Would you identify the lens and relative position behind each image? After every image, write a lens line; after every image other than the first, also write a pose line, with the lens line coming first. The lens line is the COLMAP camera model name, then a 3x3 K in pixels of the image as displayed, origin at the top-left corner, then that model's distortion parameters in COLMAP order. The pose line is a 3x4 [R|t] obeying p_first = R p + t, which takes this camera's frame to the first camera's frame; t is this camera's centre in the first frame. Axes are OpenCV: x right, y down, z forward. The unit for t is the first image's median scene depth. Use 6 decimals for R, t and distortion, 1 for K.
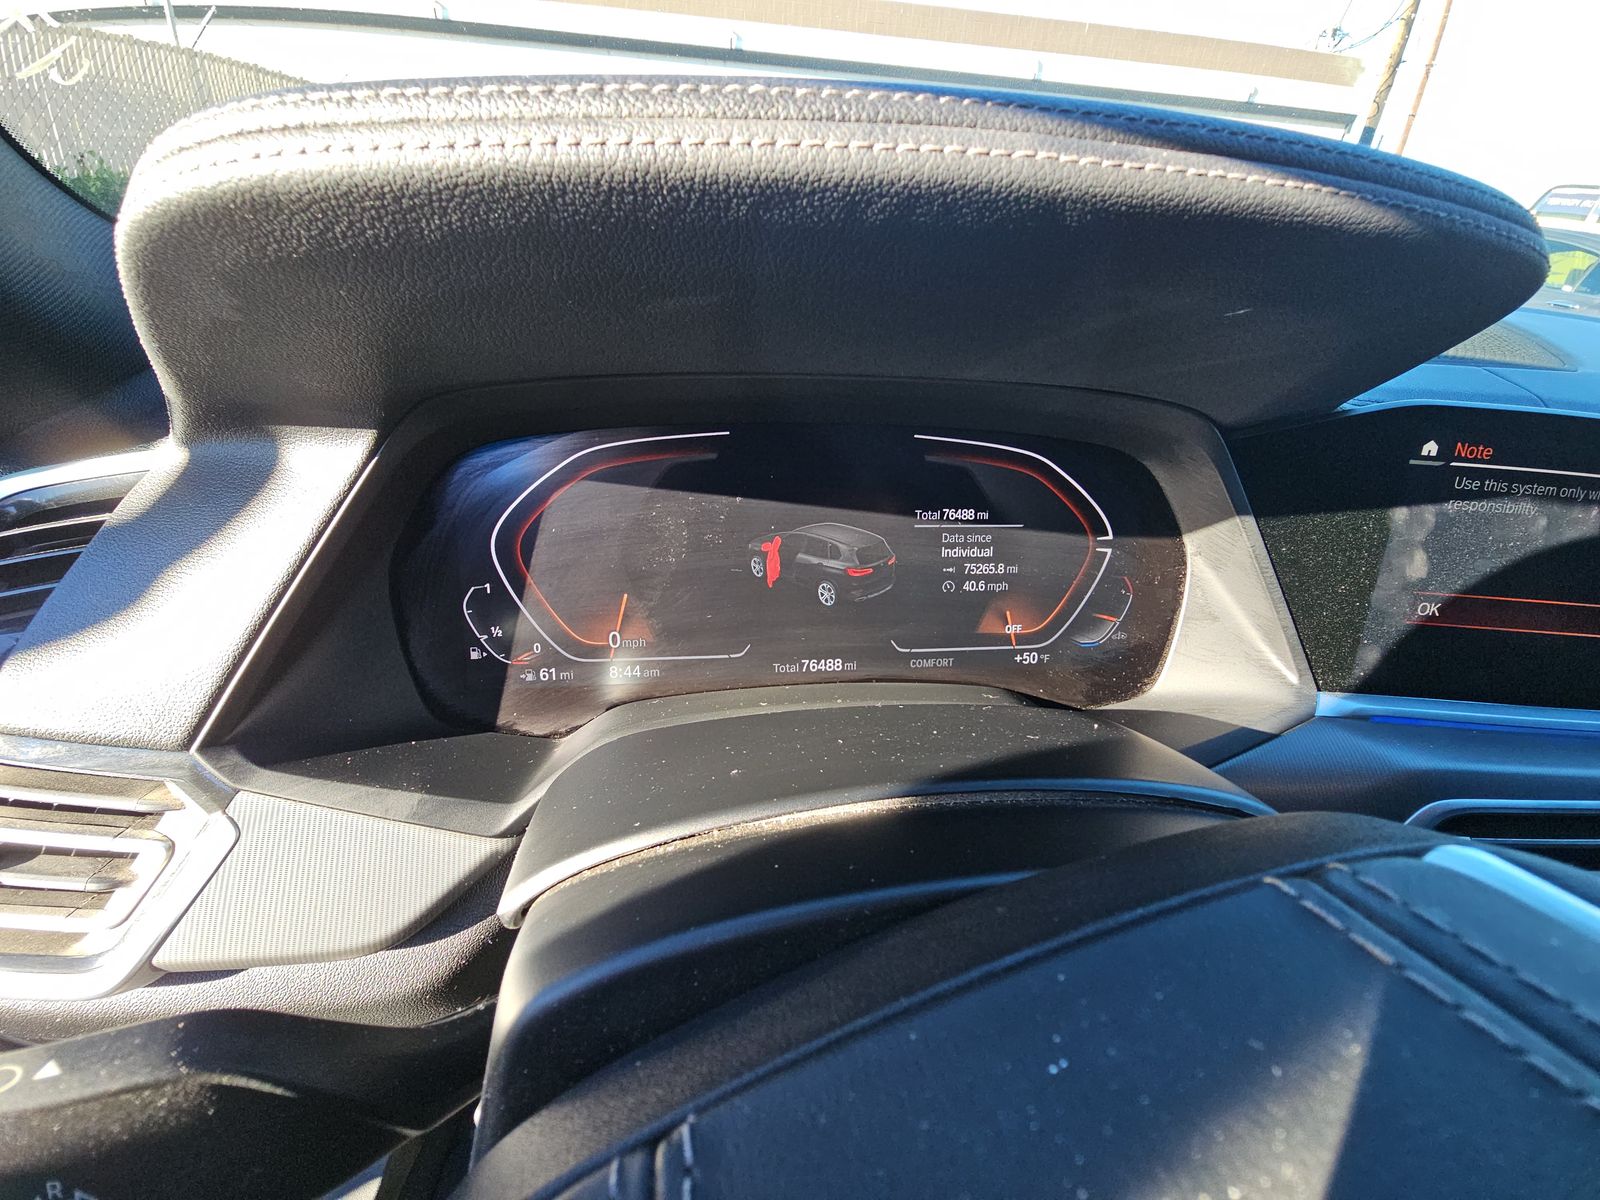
lens RADIAL K [[661.9, 0, 787.5], [0, 661.9, 598.3], [0, 0, 1]] dist [-0.004374, -0.005921]
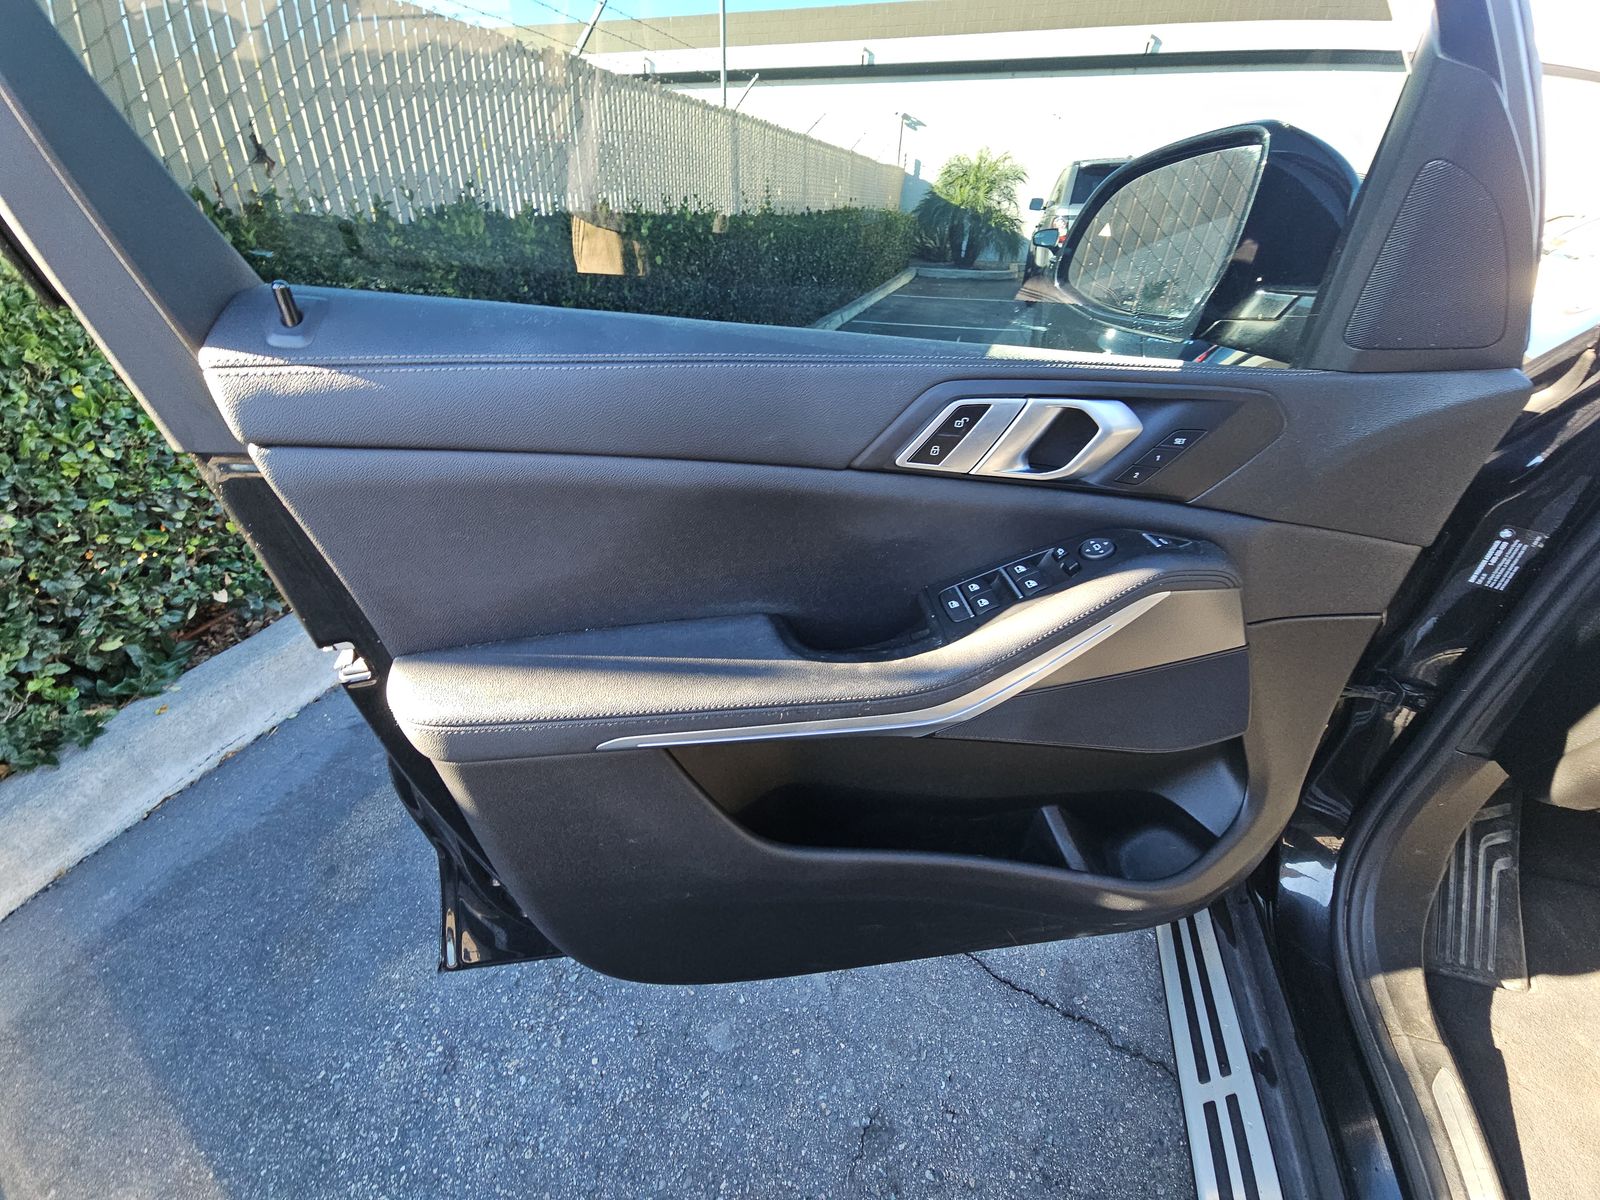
lens RADIAL K [[669.3, 0, 799.3], [0, 669.3, 604.3], [0, 0, 1]] dist [-0.022517, -0.002703]
pose [[0.910693, 0.175352, -0.374019, -2.835941], [-0.180570, 0.983330, 0.021350, 0.737861], [0.371528, 0.048093, 0.927175, -1.418727]]
